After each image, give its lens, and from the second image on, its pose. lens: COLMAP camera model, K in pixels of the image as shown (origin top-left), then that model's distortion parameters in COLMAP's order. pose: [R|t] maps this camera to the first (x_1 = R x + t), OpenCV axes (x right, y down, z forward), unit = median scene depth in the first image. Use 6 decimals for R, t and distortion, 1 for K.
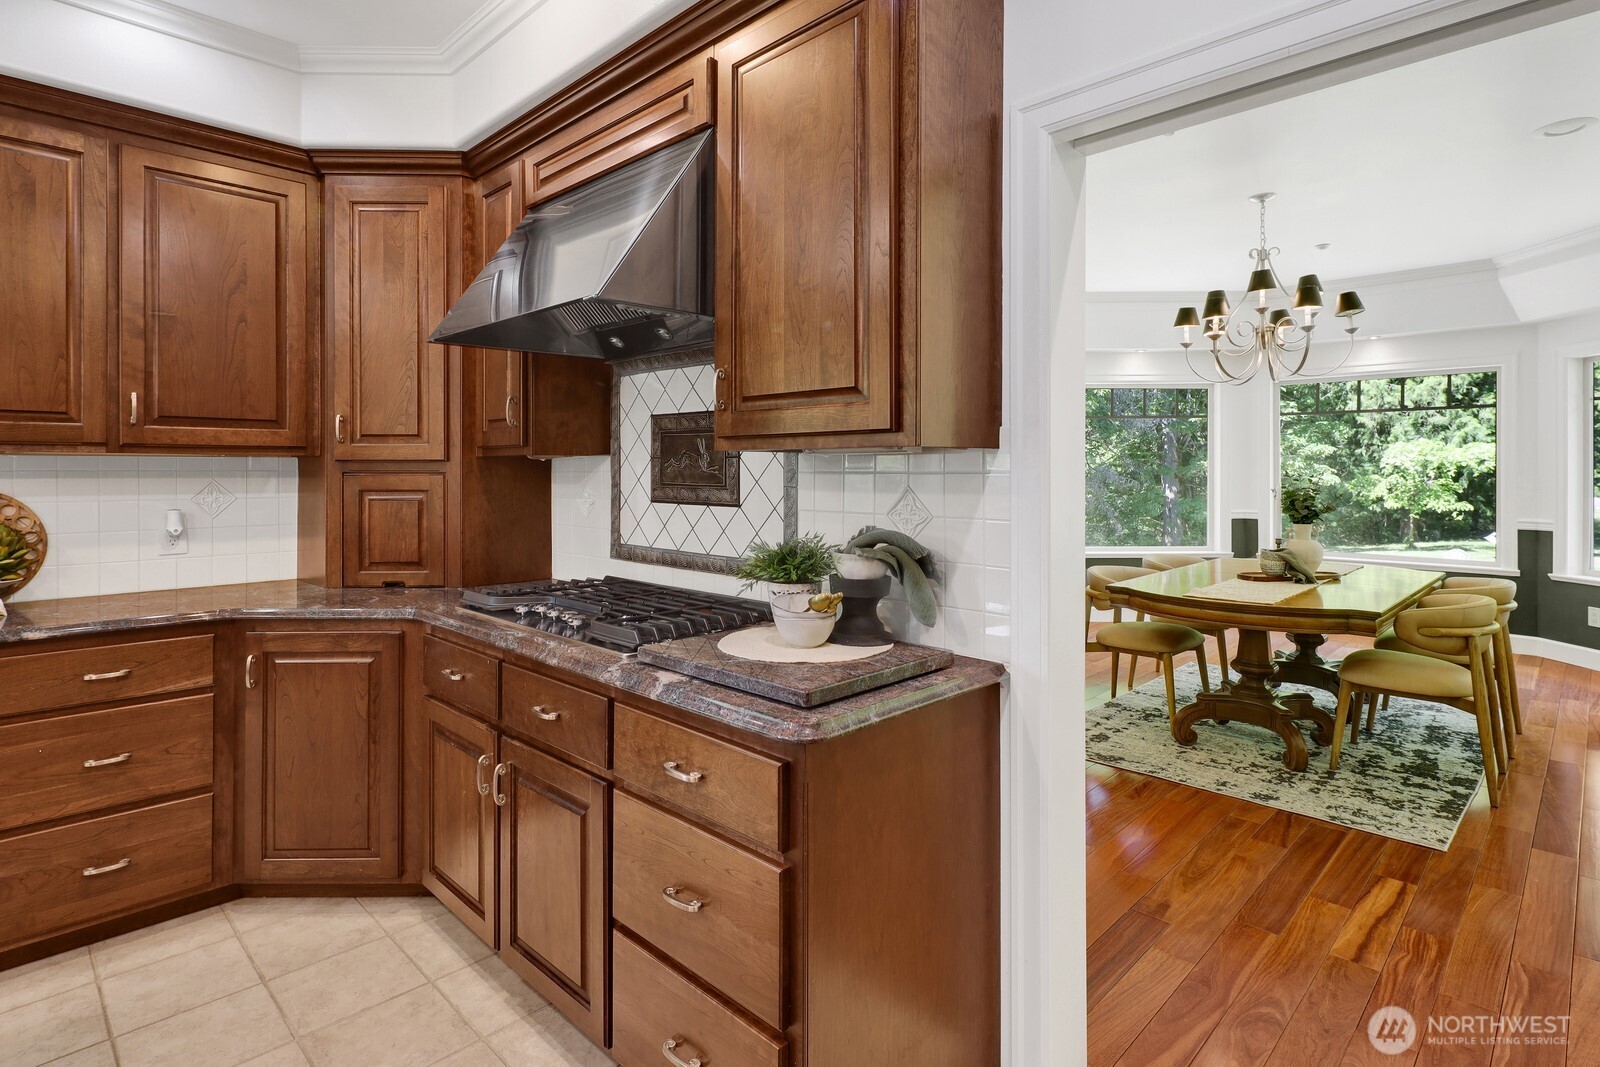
lens RADIAL K [[784.1, 0, 820.5], [0, 784.1, 477.9], [0, 0, 1]] dist [0.002188, -0.007222]
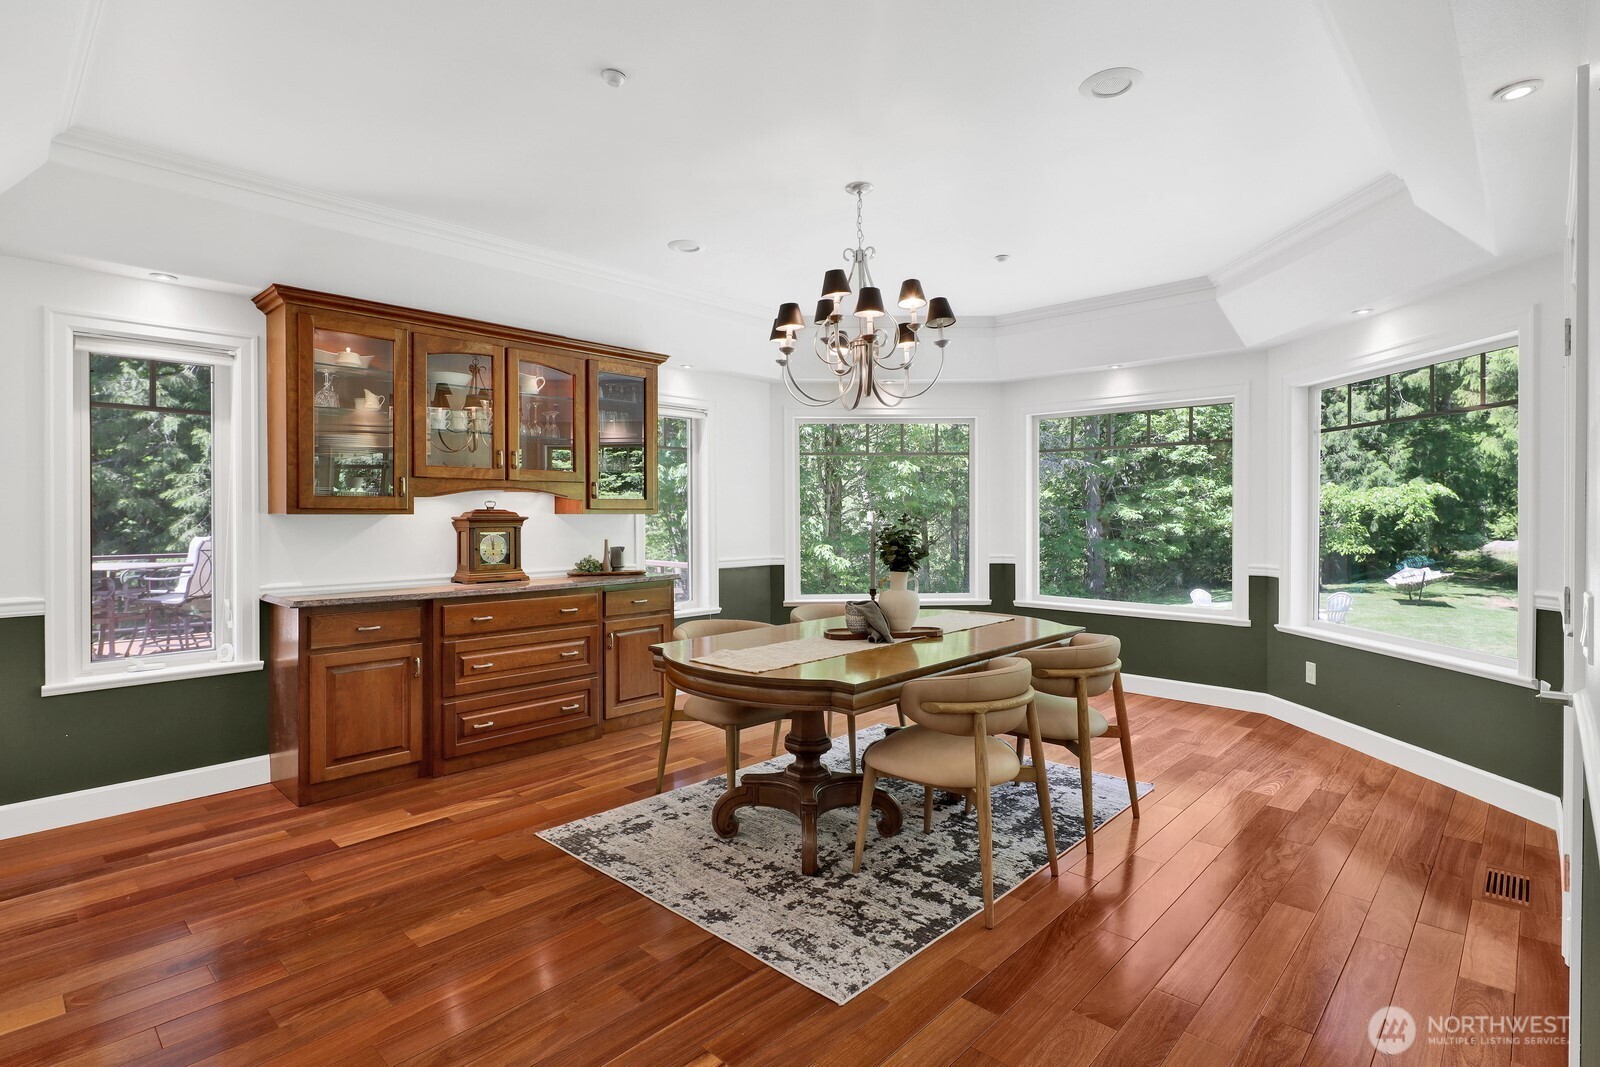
lens RADIAL K [[784.1, 0, 823.8], [0, 784.1, 512.9], [0, 0, 1]] dist [0.002188, -0.007222]
pose [[0.999241, 0.004997, 0.038622, 0.645403], [-0.004670, 0.999953, -0.008537, 0.004177], [-0.038663, 0.008351, 0.999217, 0.198053]]
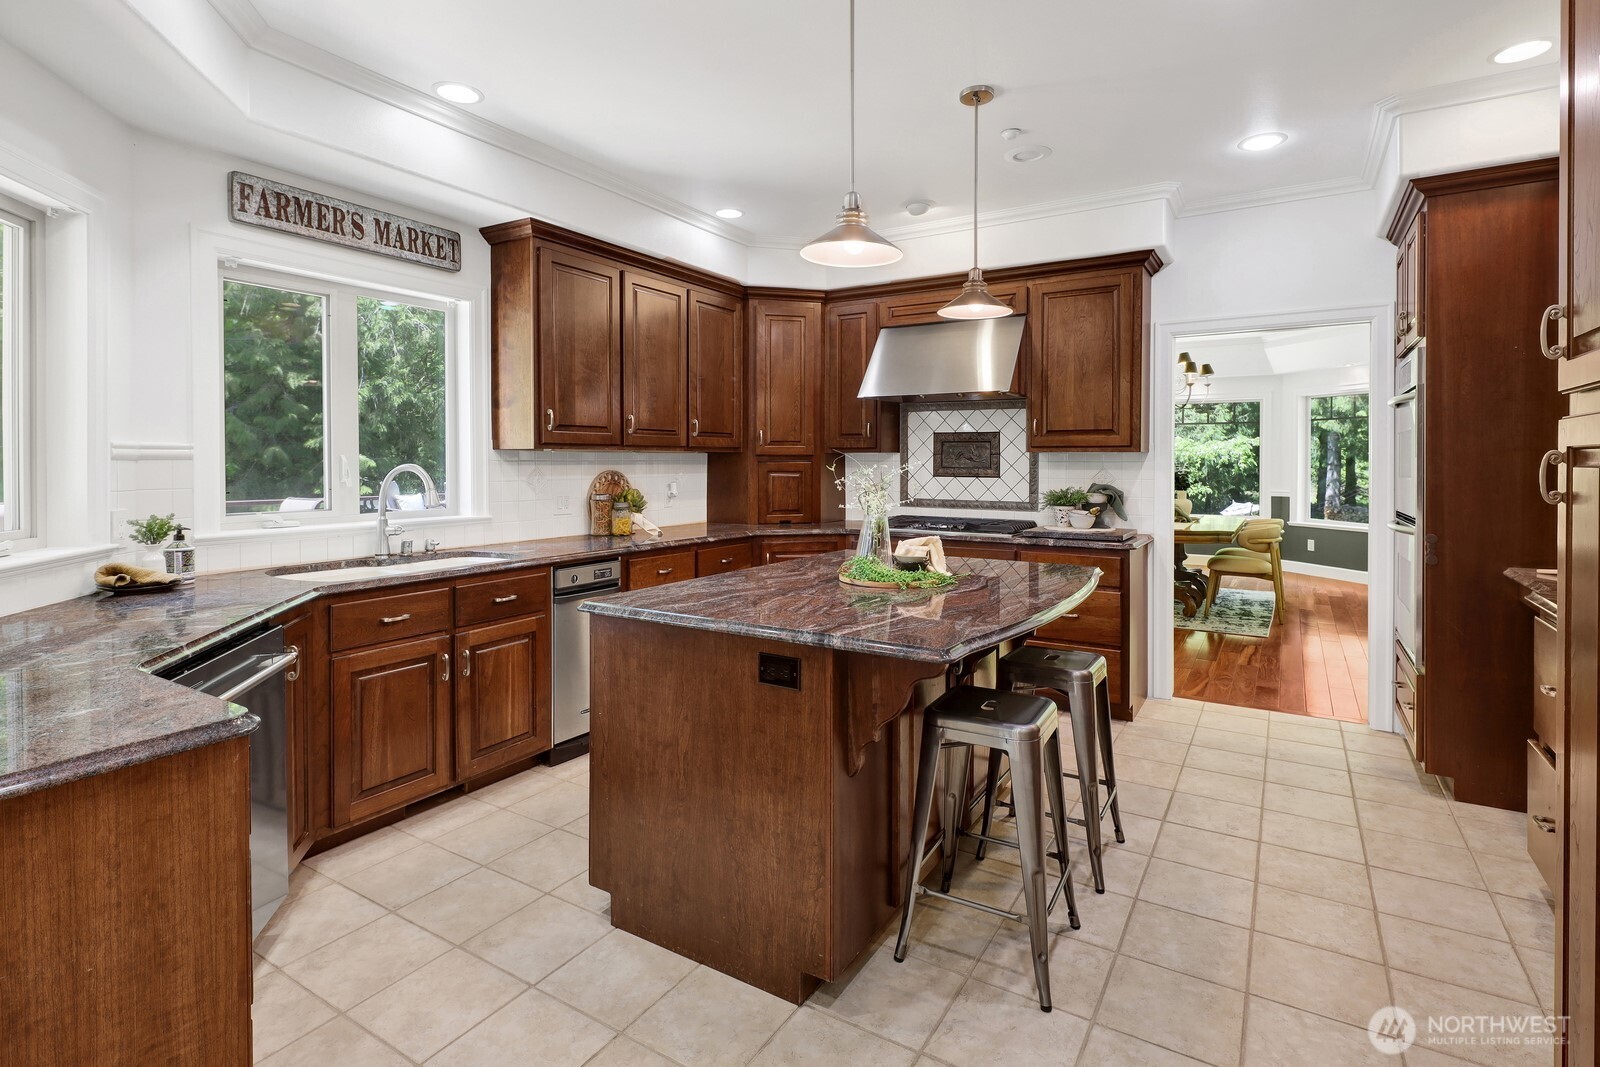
lens RADIAL K [[784.1, 0, 812.4], [0, 784.1, 461.9], [0, 0, 1]] dist [0.002188, -0.007222]
pose [[0.972528, 0.001280, 0.232781, -0.812721], [0.000878, 0.999958, -0.009166, 0.010107], [-0.232783, 0.009119, 0.972486, -0.715760]]
